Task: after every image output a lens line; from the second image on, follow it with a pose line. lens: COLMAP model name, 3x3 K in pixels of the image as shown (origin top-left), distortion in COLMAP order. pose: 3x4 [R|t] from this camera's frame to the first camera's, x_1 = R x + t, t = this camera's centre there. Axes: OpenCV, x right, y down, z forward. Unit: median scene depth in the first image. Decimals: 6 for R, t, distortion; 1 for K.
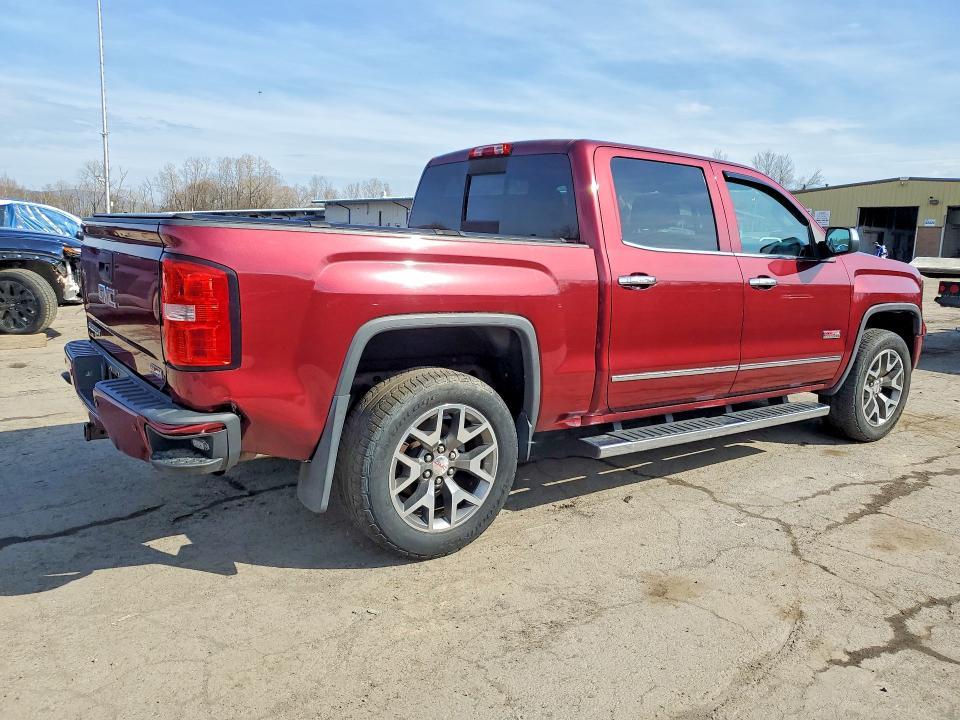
lens RADIAL K [[722.8, 0, 481.0], [0, 722.8, 354.9], [0, 0, 1]] dist [0.001057, 0.001952]
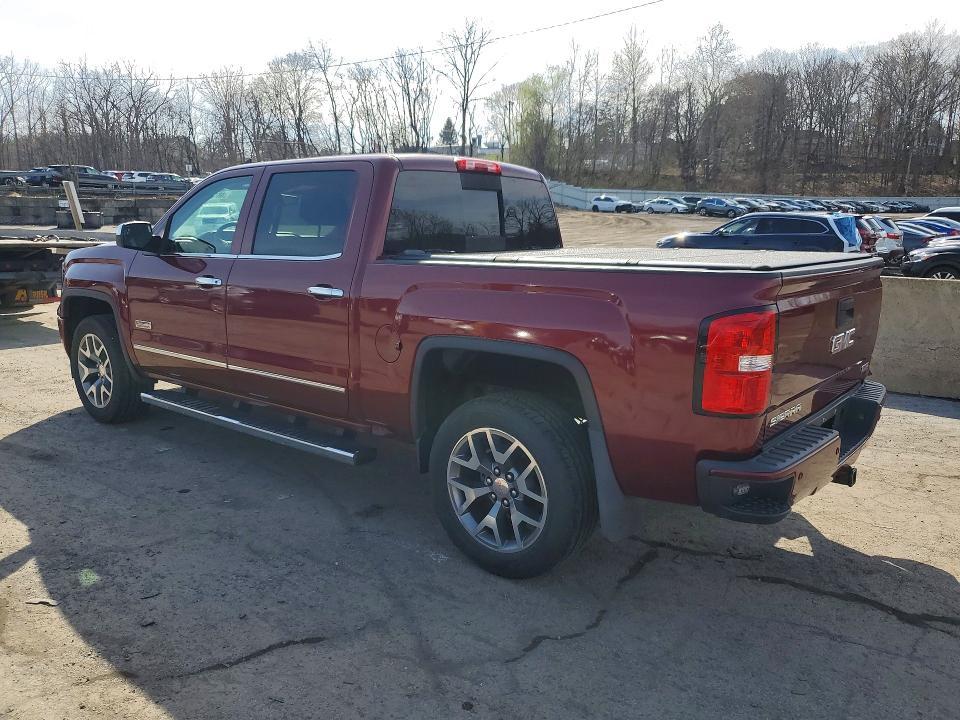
lens RADIAL K [[722.8, 0, 482.3], [0, 722.8, 361.3], [0, 0, 1]] dist [0.001057, 0.001952]
pose [[-0.224054, -0.223254, 0.948661, -1.283339], [0.137773, 0.956377, 0.257608, -0.359327], [-0.964789, 0.188418, -0.183522, 1.571976]]
